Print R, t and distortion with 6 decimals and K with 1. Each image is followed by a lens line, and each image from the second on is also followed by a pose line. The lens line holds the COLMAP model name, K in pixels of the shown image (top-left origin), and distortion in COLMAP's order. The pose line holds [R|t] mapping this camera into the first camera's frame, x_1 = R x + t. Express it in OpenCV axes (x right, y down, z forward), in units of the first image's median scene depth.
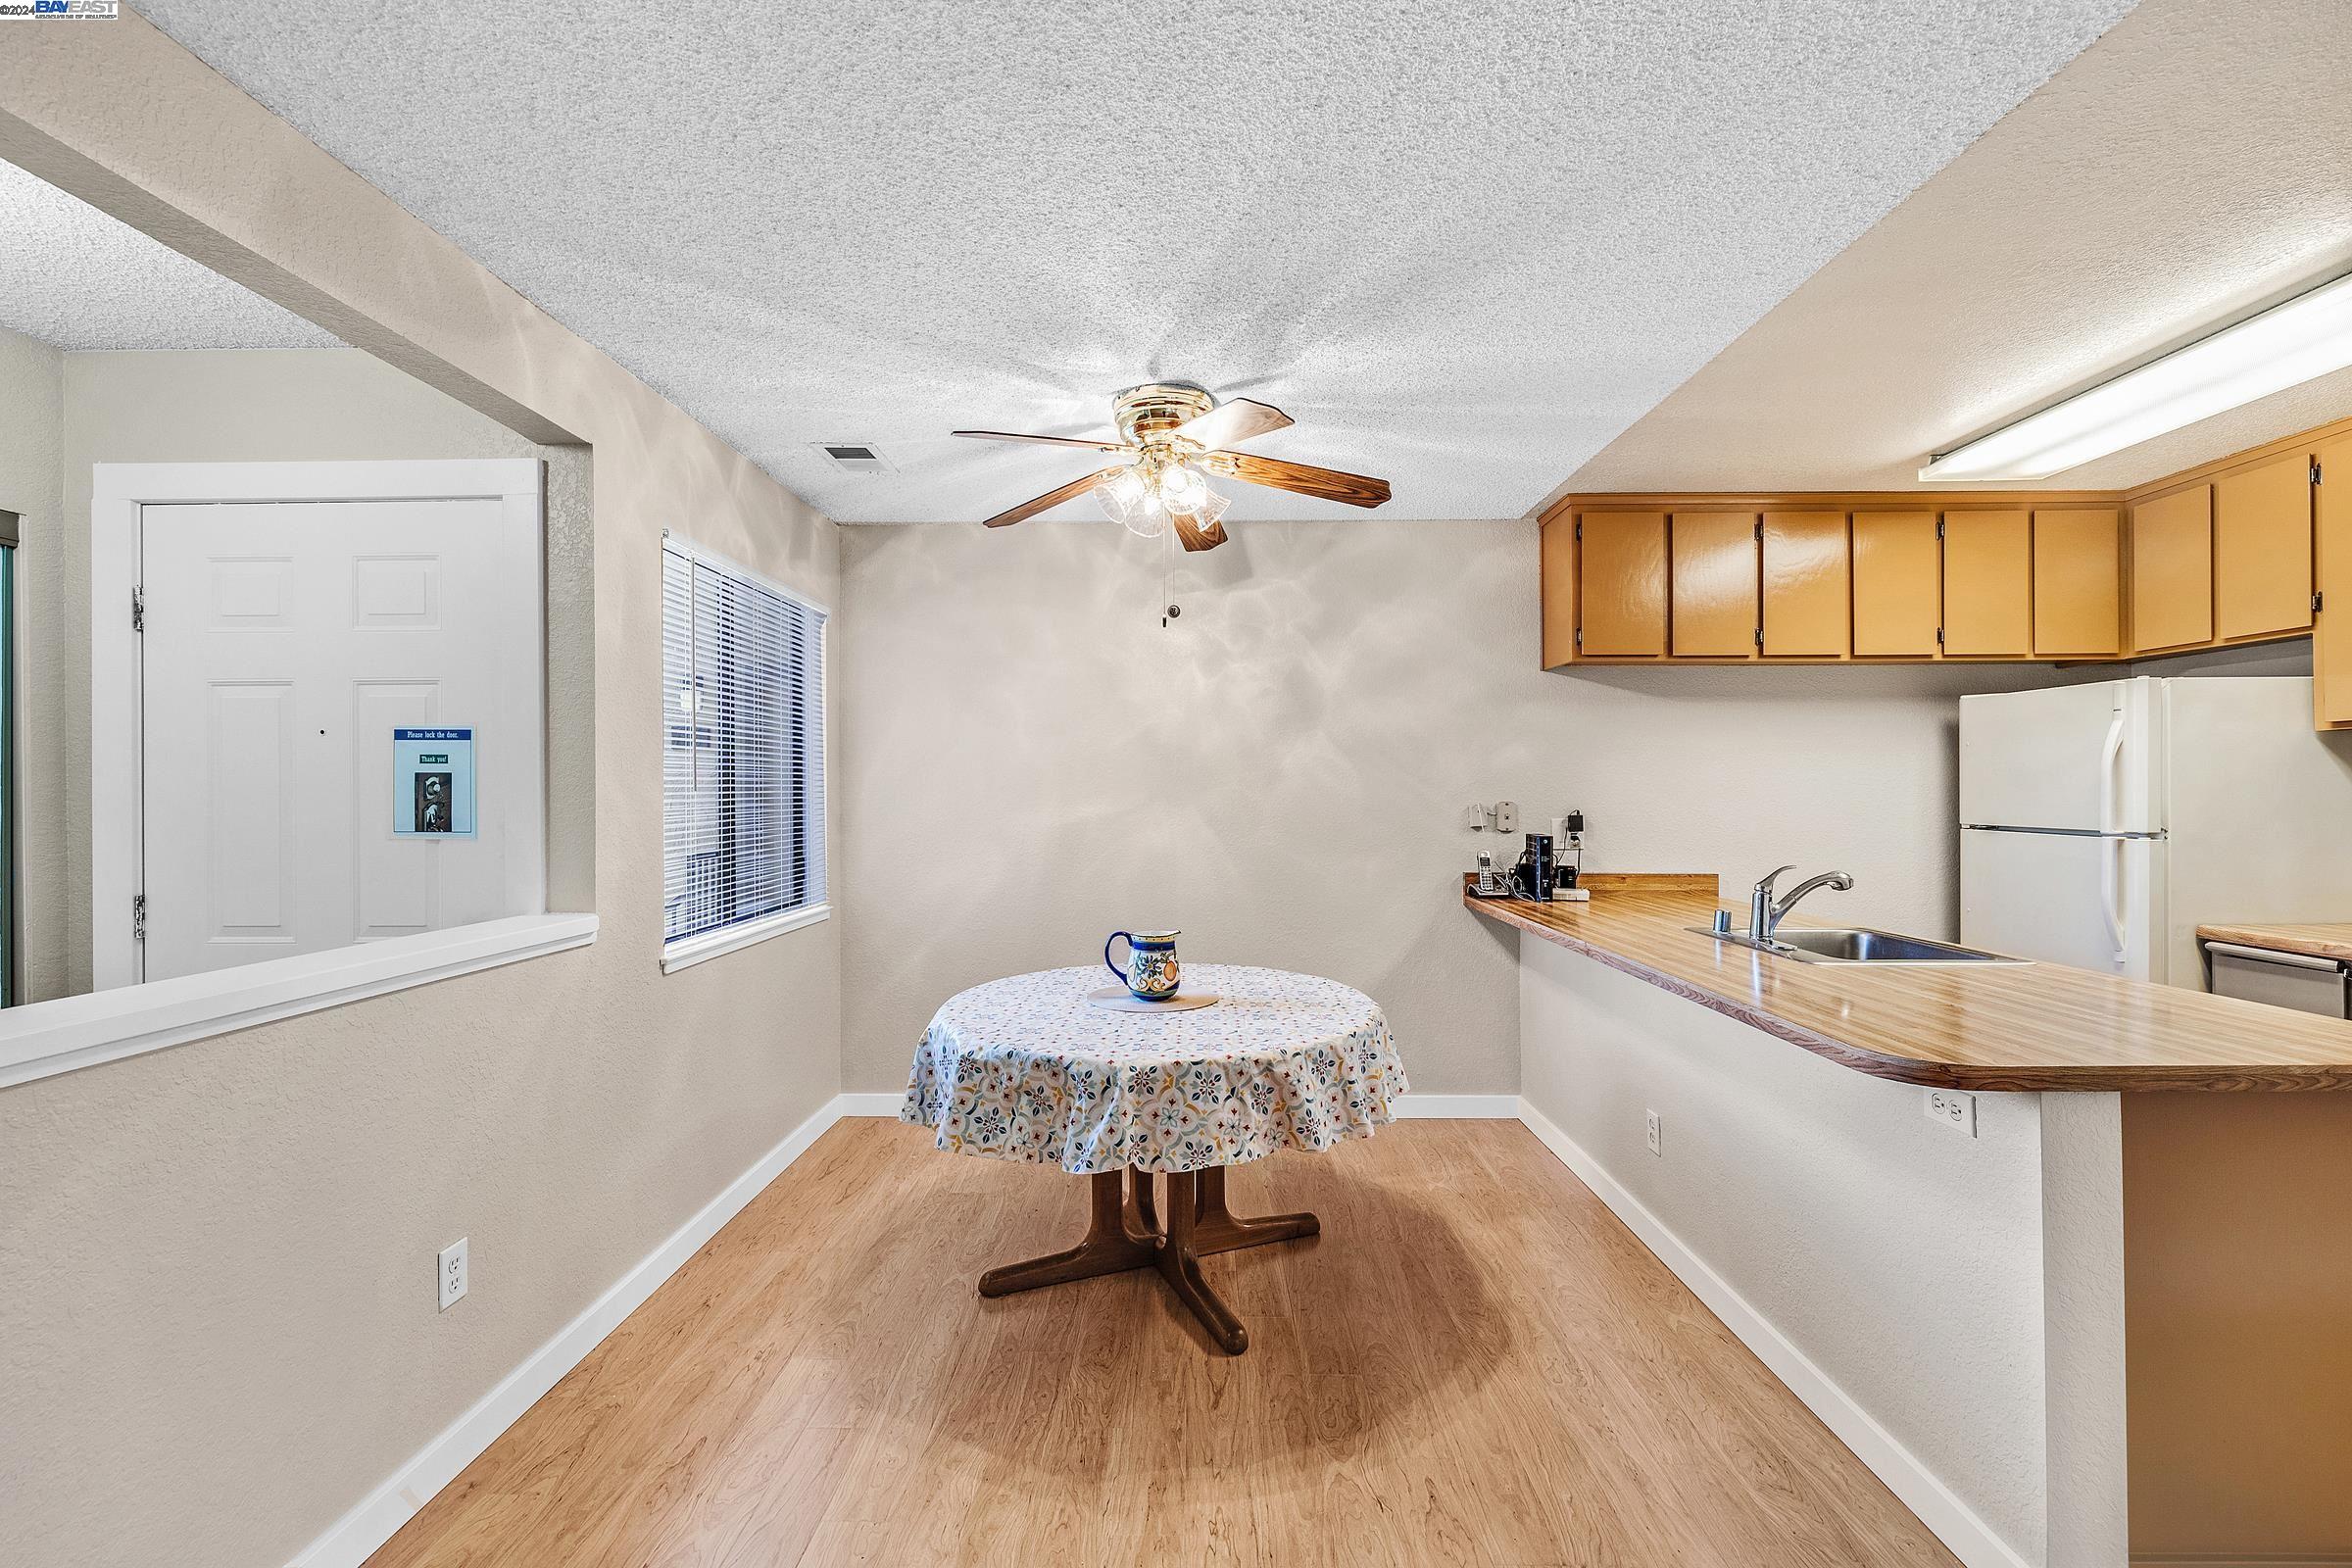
lens RADIAL K [[983.8, 0, 1168.4], [0, 983.8, 791.1], [0, 0, 1]] dist [0.001017, 0.000195]
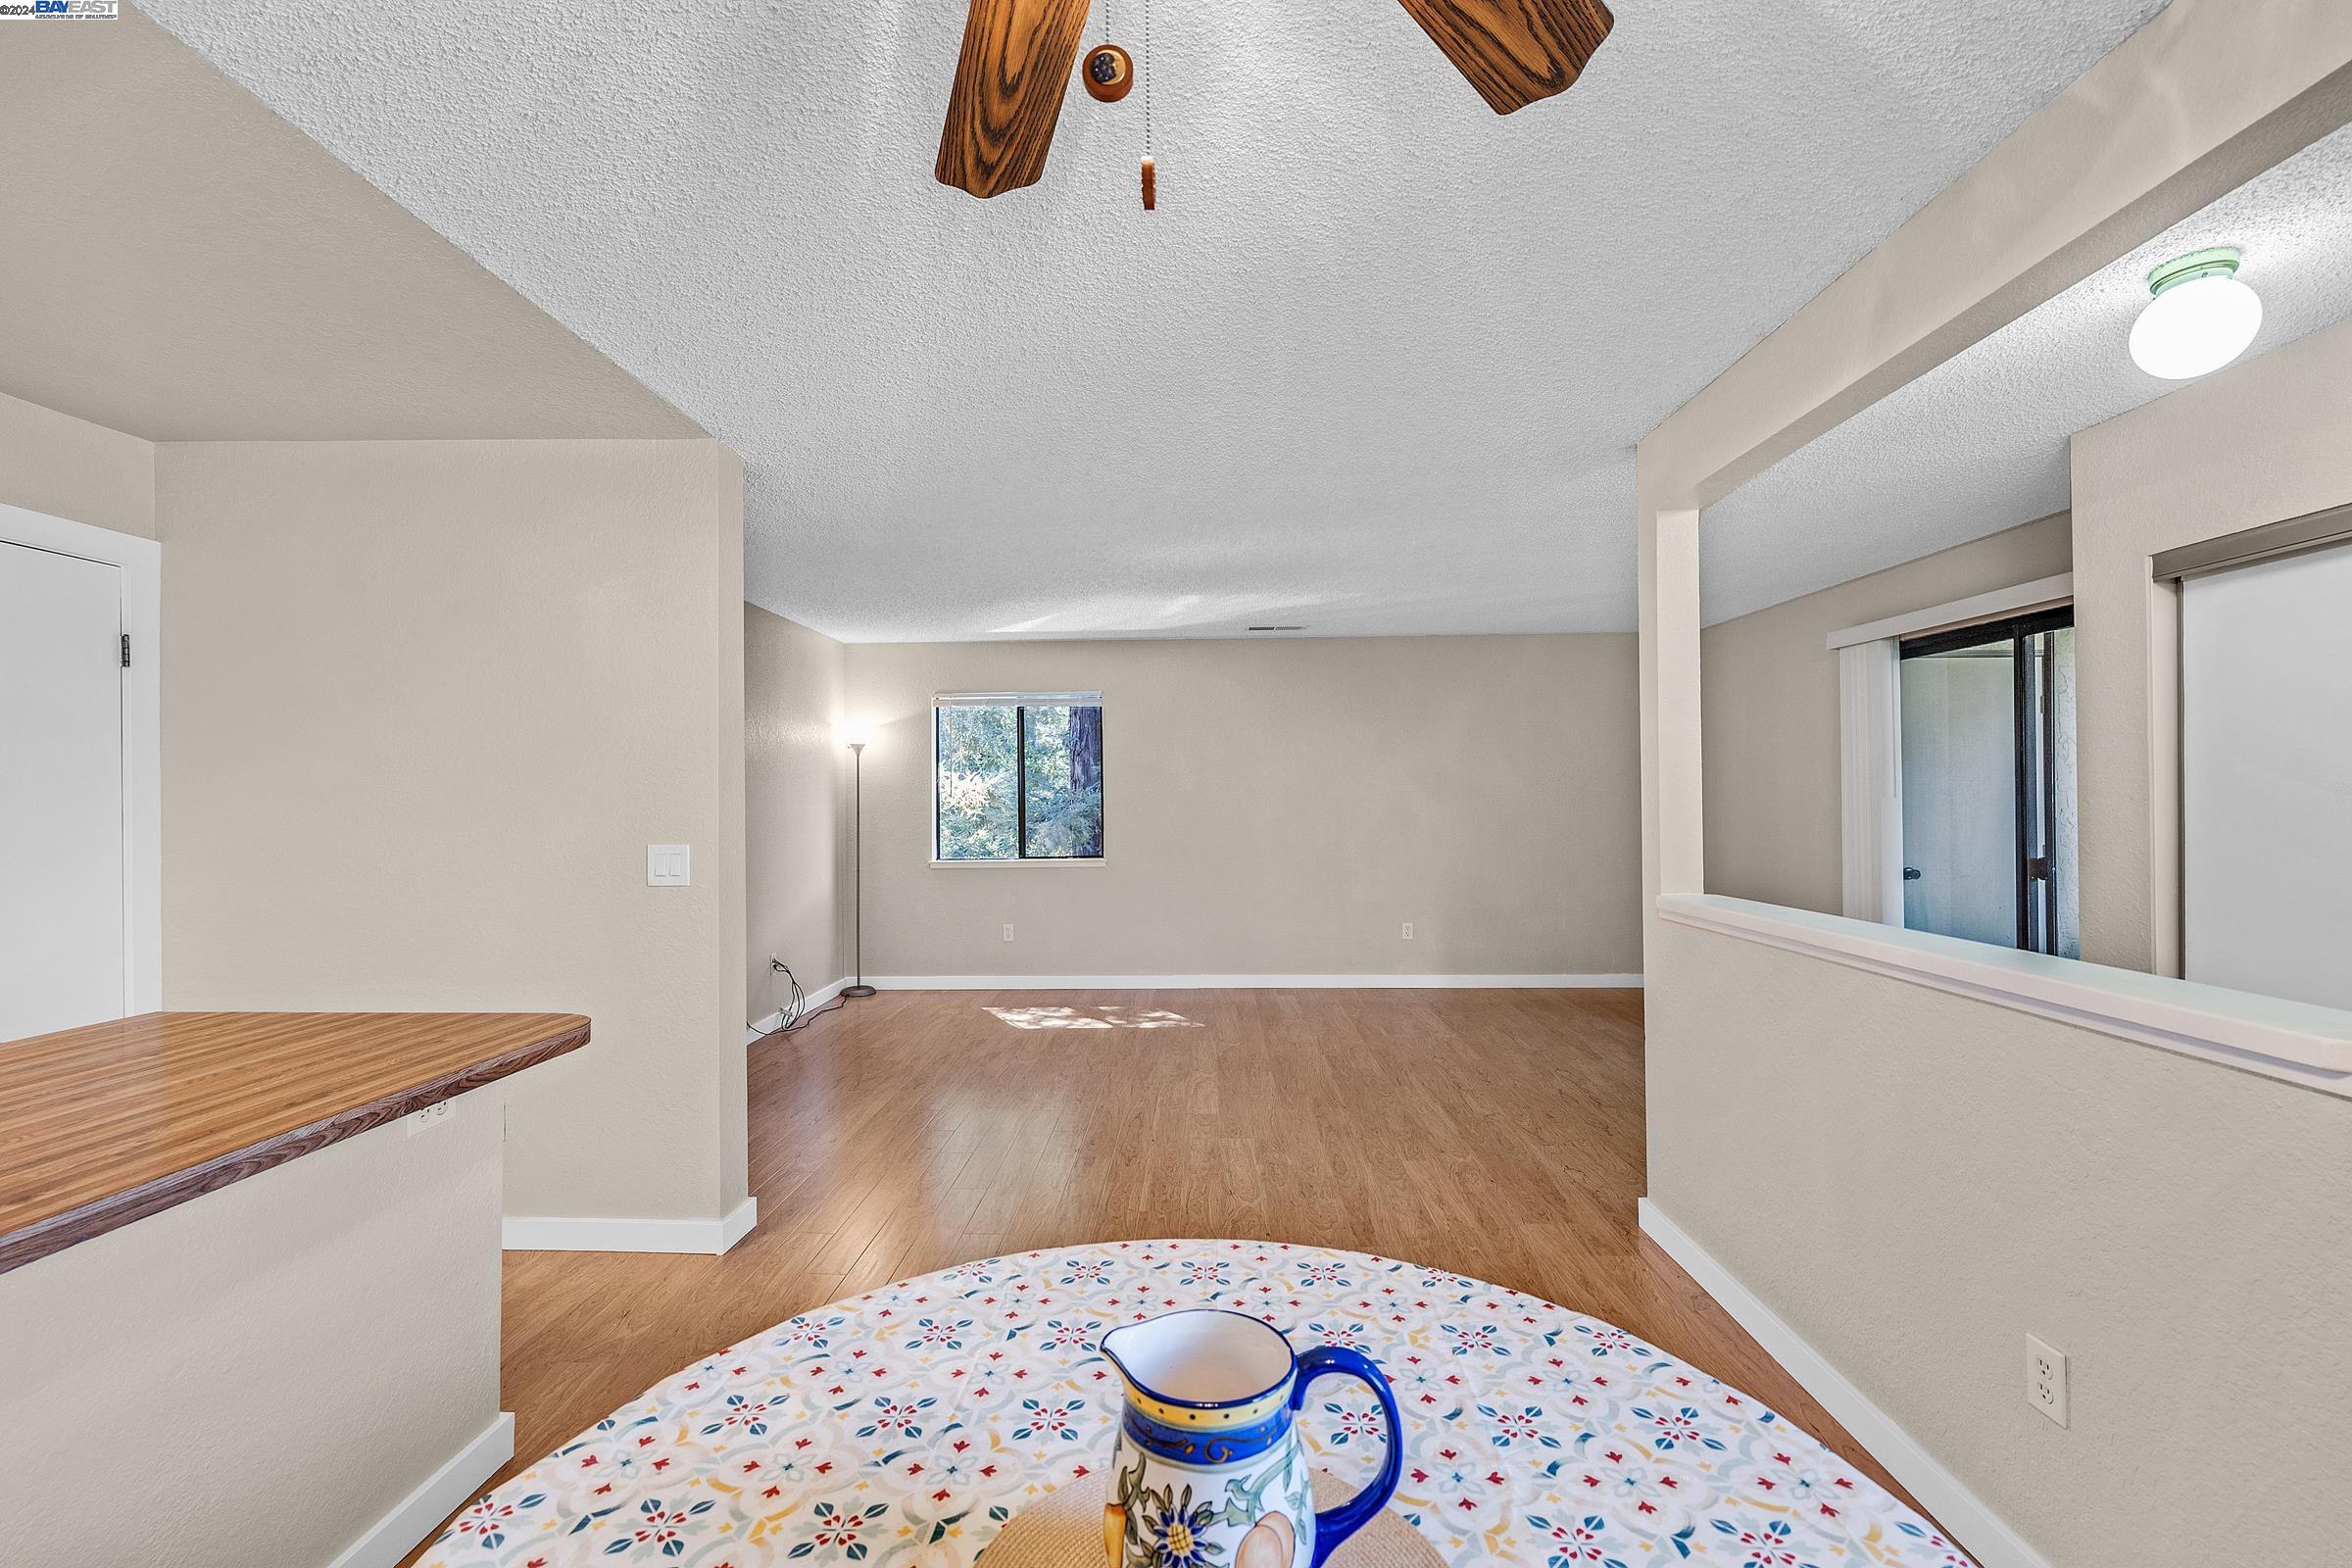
lens RADIAL K [[983.8, 0, 1168.9], [0, 983.8, 797.5], [0, 0, 1]] dist [0.001017, 0.000195]
pose [[-0.999838, 0.013800, 0.011589, -0.008802], [0.013735, 0.999890, -0.005637, 0.001379], [-0.011665, -0.005477, -0.999917, 1.091846]]
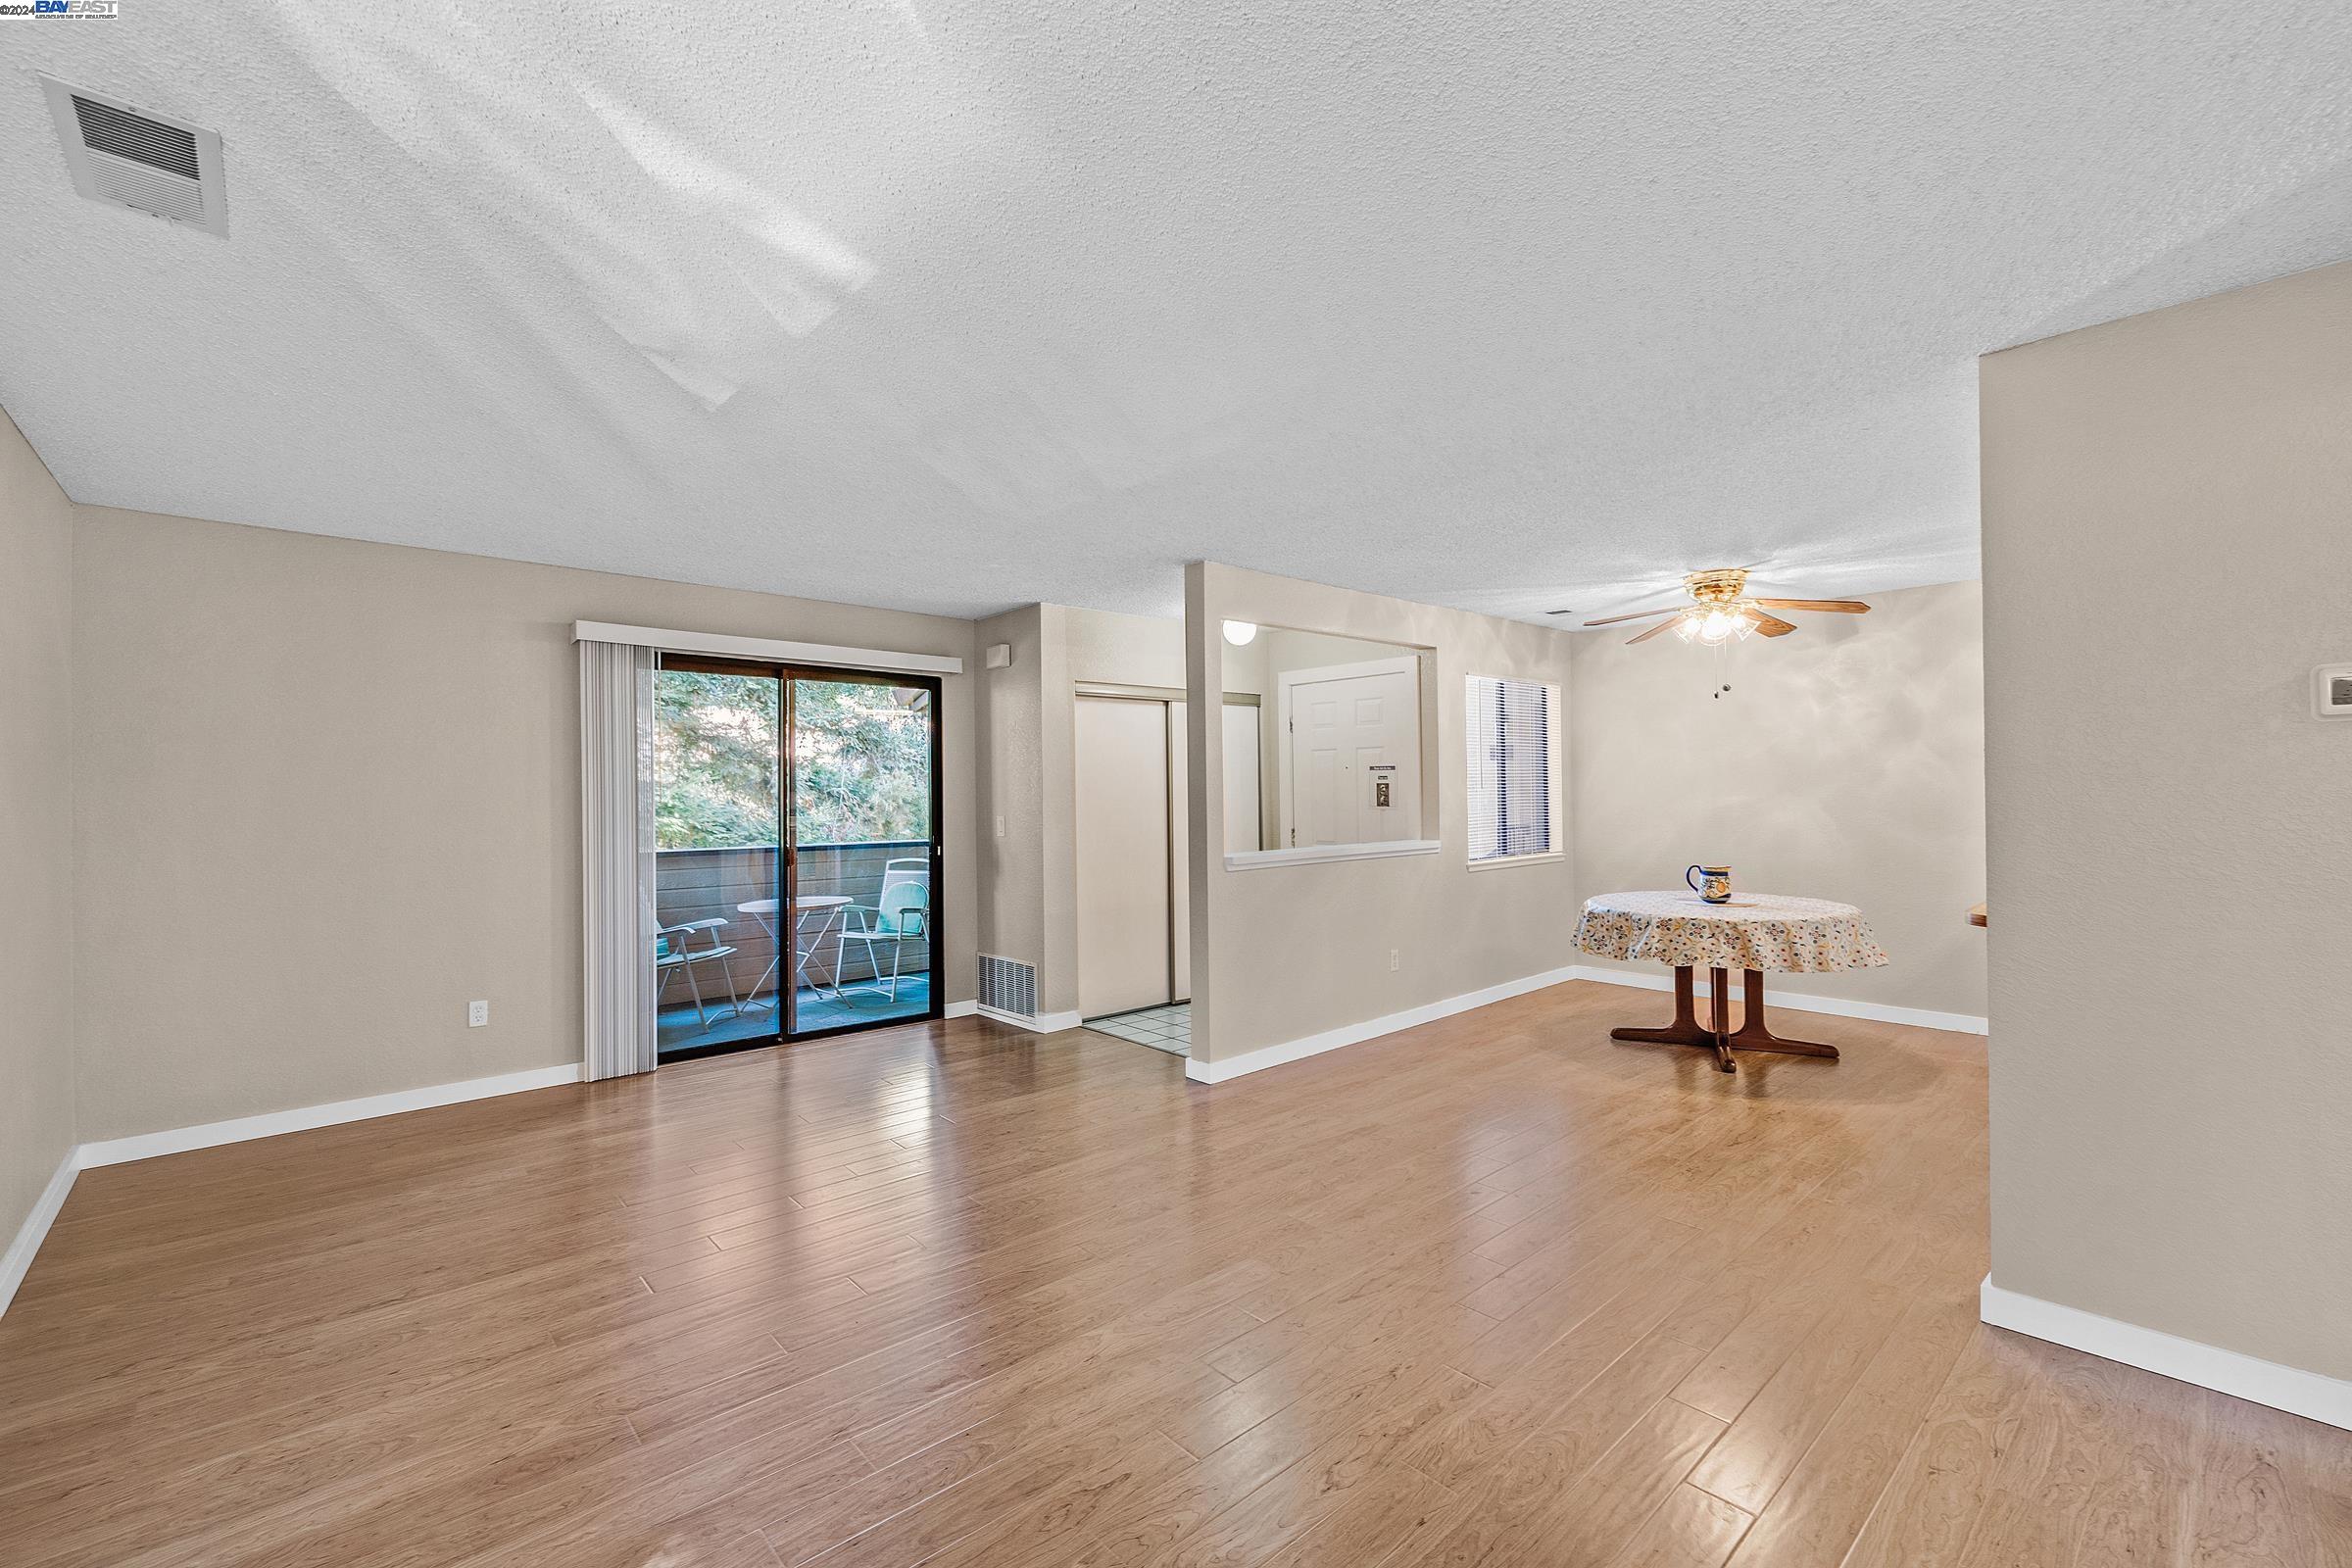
lens RADIAL K [[983.8, 0, 1170.8], [0, 983.8, 783.0], [0, 0, 1]] dist [0.001017, 0.000195]
pose [[0.685524, -0.009443, -0.727989, 0.538852], [0.010686, 0.999939, -0.002909, -0.012940], [0.727972, -0.005785, 0.685583, -0.844549]]
